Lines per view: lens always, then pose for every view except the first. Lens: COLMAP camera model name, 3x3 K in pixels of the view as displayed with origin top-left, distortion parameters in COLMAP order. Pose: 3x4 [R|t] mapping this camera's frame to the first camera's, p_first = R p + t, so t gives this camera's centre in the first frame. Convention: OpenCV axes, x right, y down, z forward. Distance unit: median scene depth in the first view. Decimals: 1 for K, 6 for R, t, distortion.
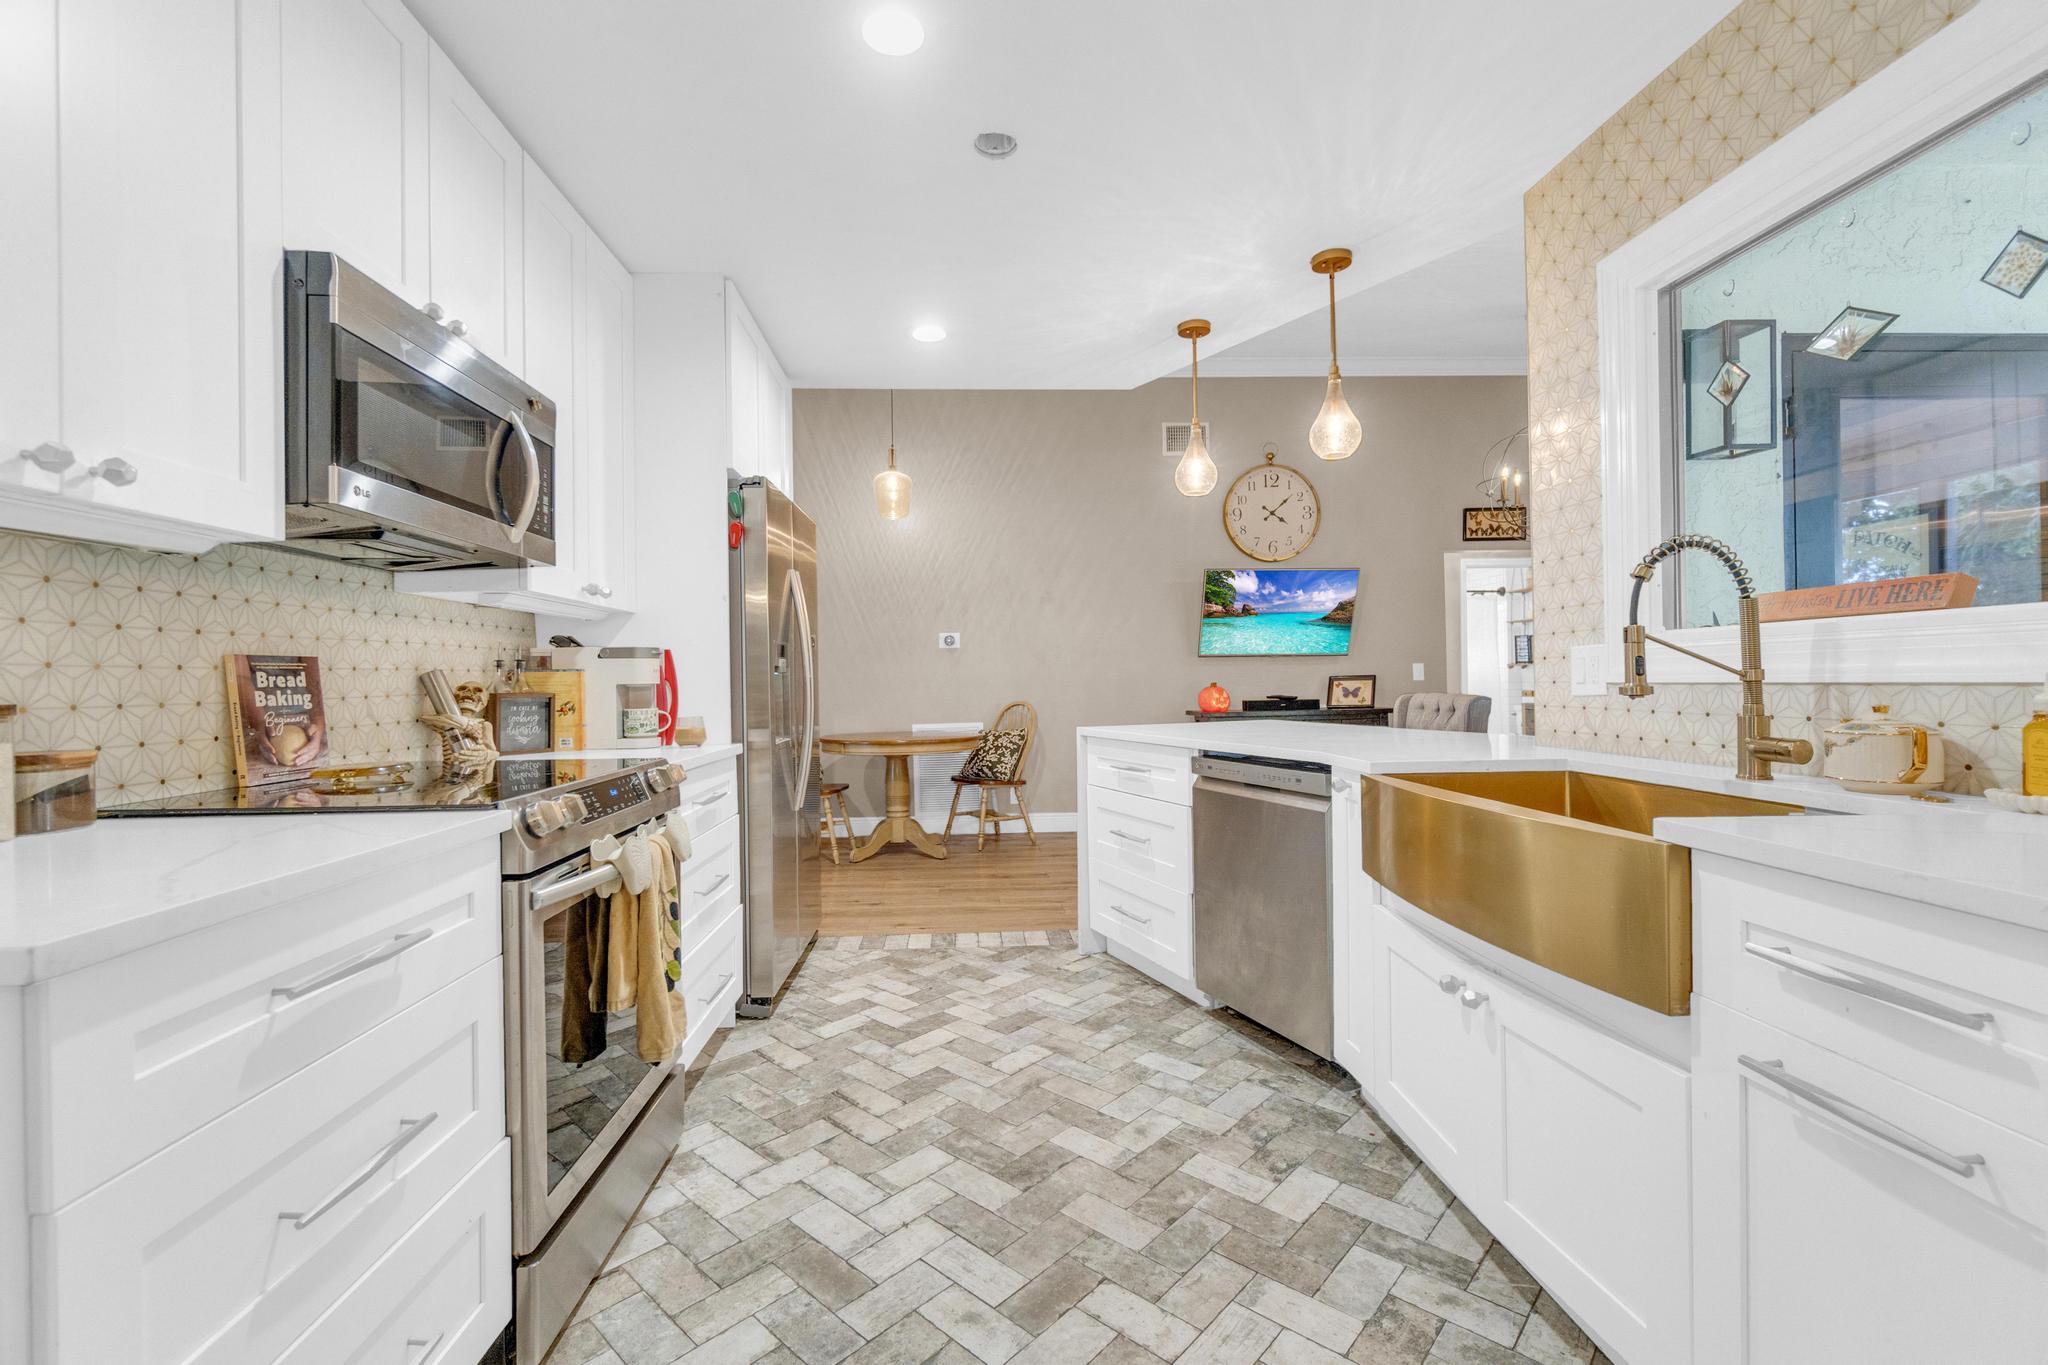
lens RADIAL K [[893.8, 0, 998.8], [0, 893.8, 685.3], [0, 0, 1]] dist [-0.006830, 0.002227]
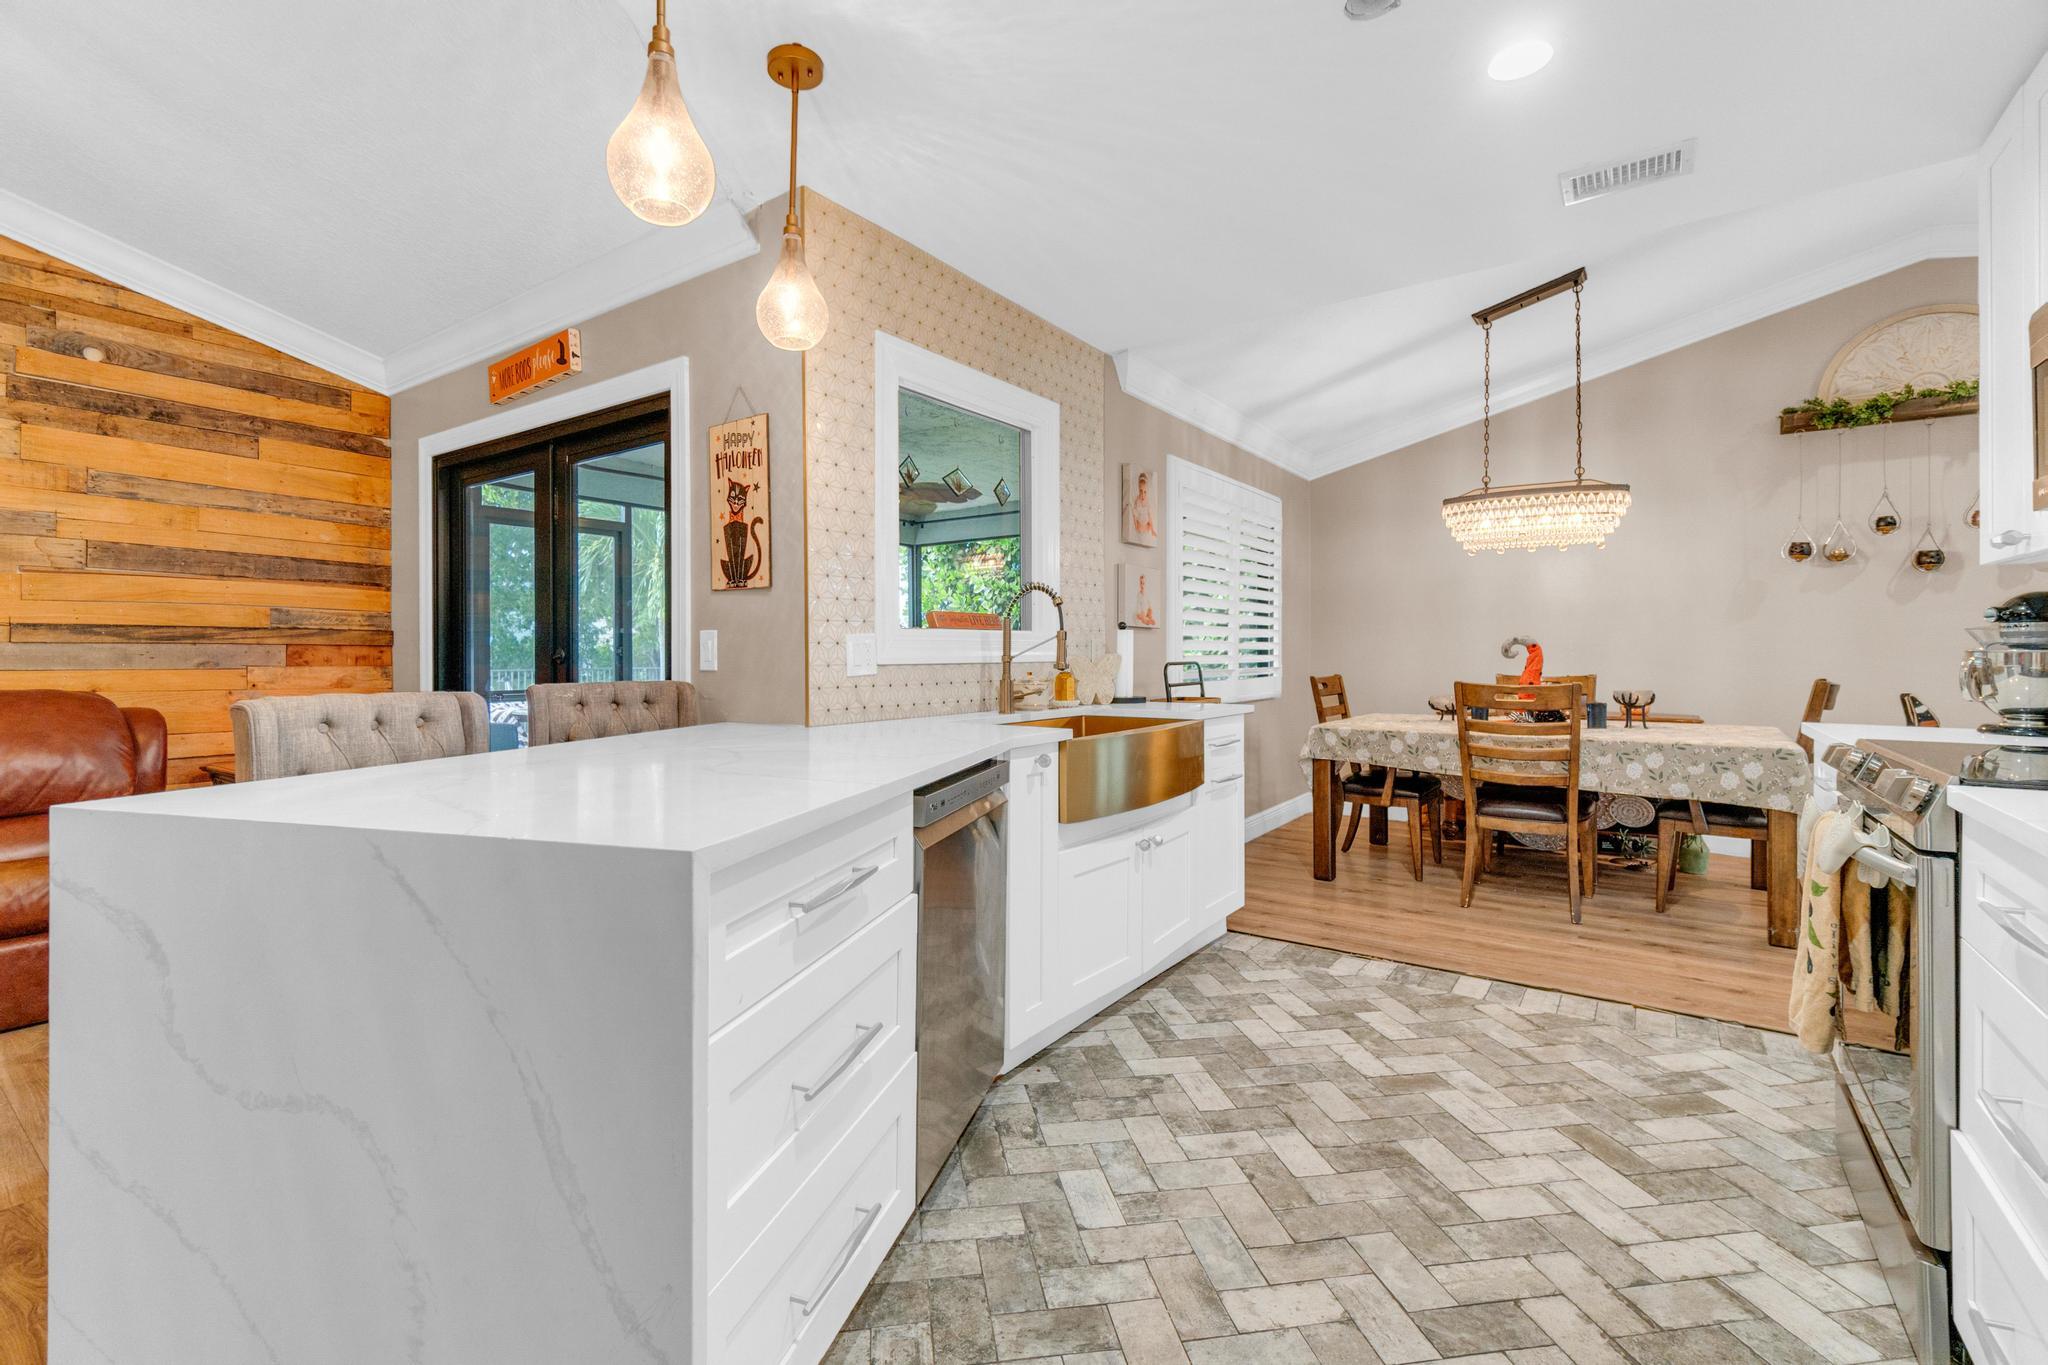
lens RADIAL K [[893.8, 0, 1002.3], [0, 893.8, 655.4], [0, 0, 1]] dist [-0.006830, 0.002227]
pose [[-0.788232, 0.012830, 0.615244, -0.259539], [0.015353, 0.999881, -0.001181, -0.012928], [-0.615186, 0.008515, -0.788336, 2.096909]]
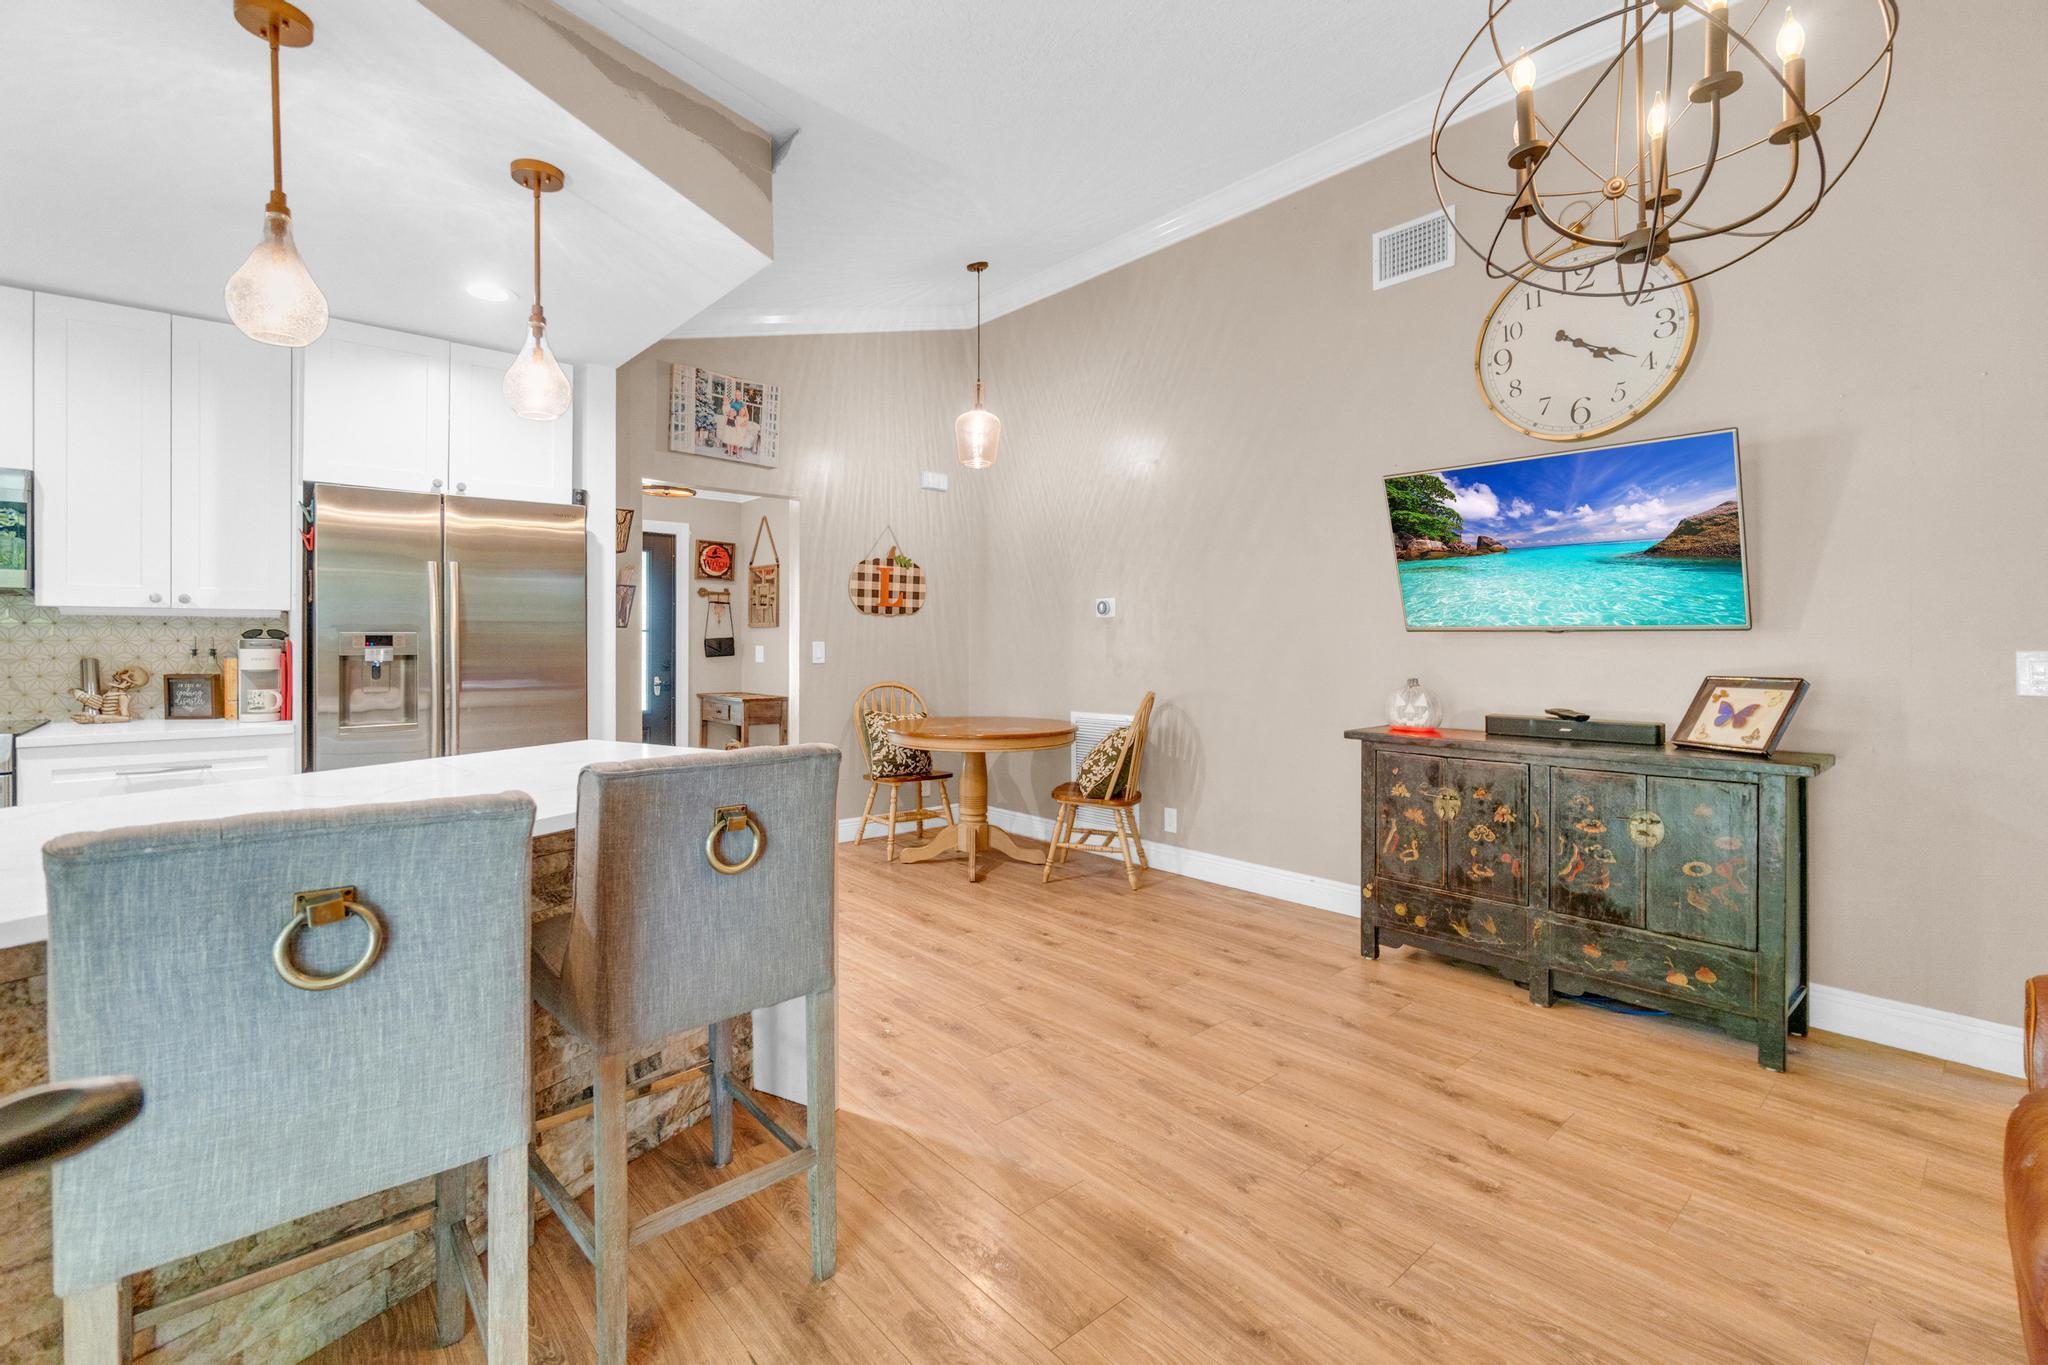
lens RADIAL K [[893.8, 0, 983.3], [0, 893.8, 641.0], [0, 0, 1]] dist [-0.006830, 0.002227]
pose [[0.617163, 0.016470, -0.786663, 1.657015], [-0.012624, 0.999859, 0.011029, -0.093632], [0.786734, 0.003124, 0.617284, 1.449870]]
